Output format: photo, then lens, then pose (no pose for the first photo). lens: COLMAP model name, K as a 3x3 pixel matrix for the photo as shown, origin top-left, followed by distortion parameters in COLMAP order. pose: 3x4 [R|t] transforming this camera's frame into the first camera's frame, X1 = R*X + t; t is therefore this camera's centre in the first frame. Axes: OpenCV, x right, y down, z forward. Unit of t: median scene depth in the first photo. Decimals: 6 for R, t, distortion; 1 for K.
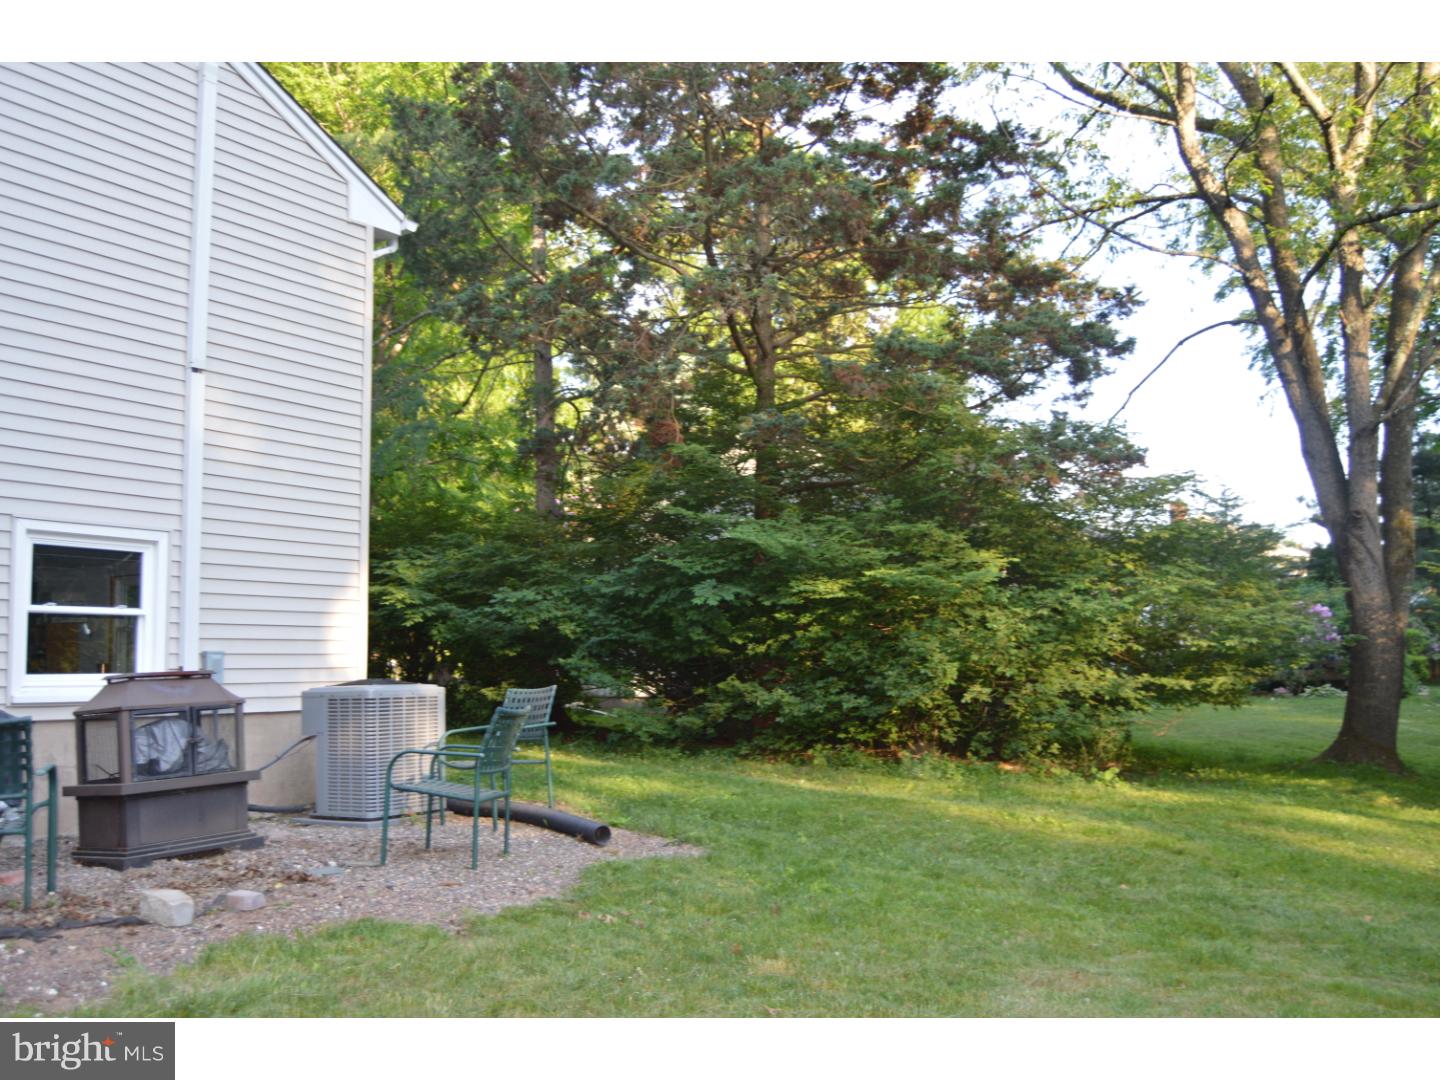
lens RADIAL K [[1336.4, 0, 721.3], [0, 1336.4, 510.4], [0, 0, 1]] dist [0.005597, 0.001334]
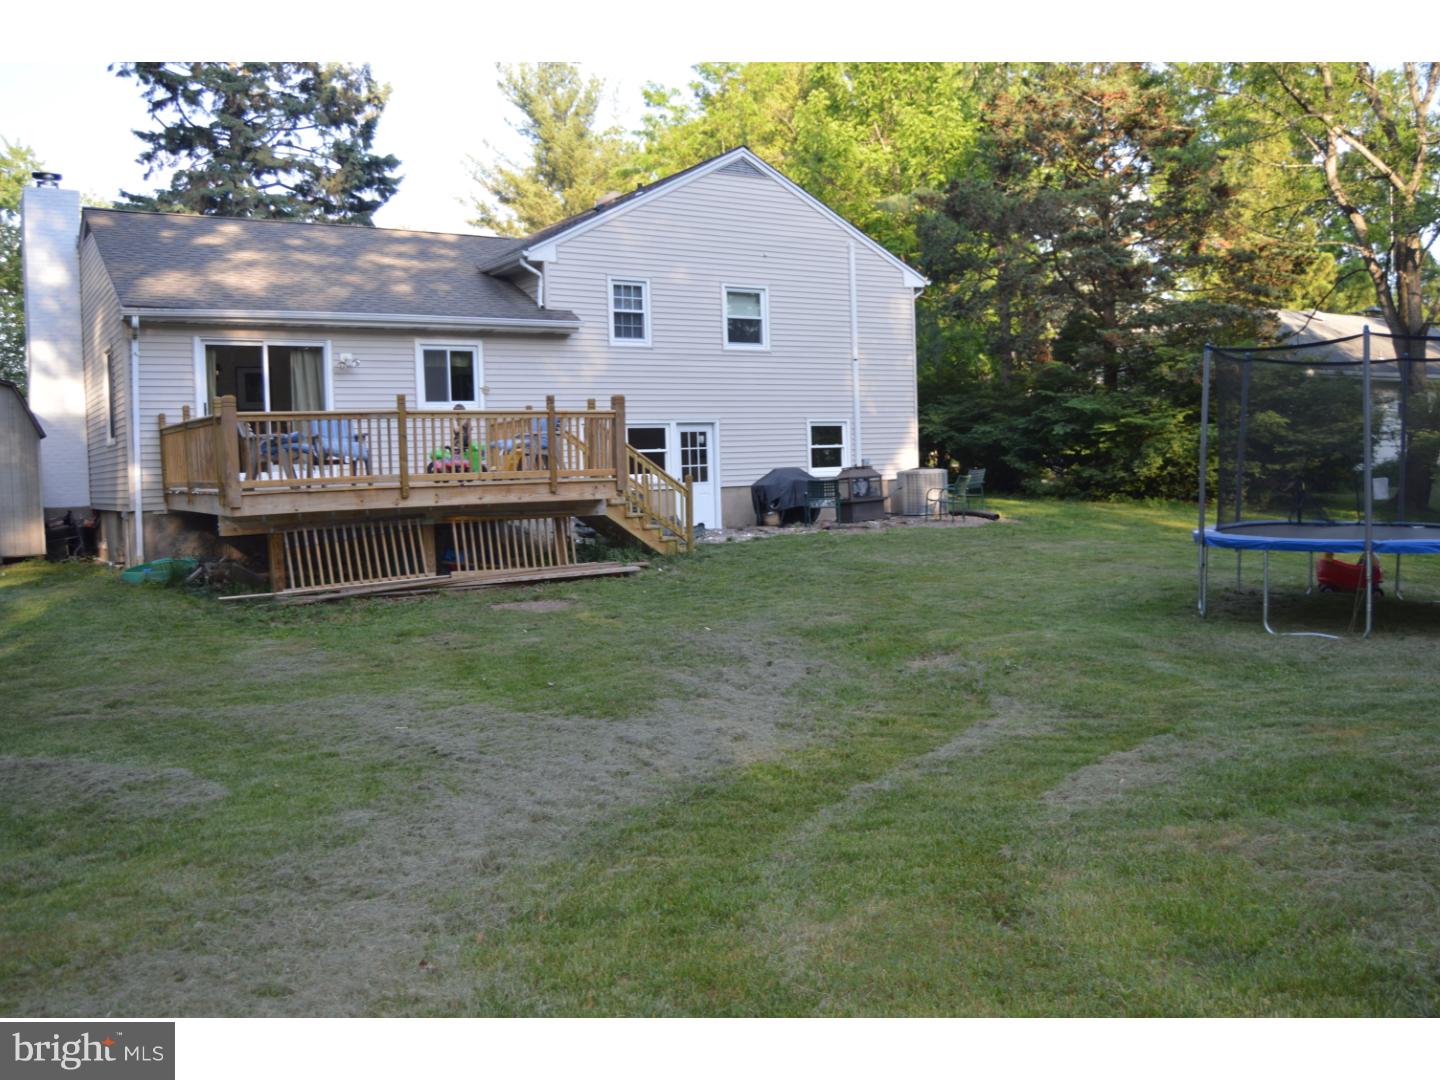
lens RADIAL K [[1259.5, 0, 720.0], [0, 1259.5, 540.0], [0, 0, 1]] dist [-0.075717, -0.000164]
pose [[0.915684, 0.008466, -0.401810, 0.389973], [0.066610, 0.982754, 0.172506, -0.195327], [0.396341, -0.184725, 0.899328, -1.475127]]
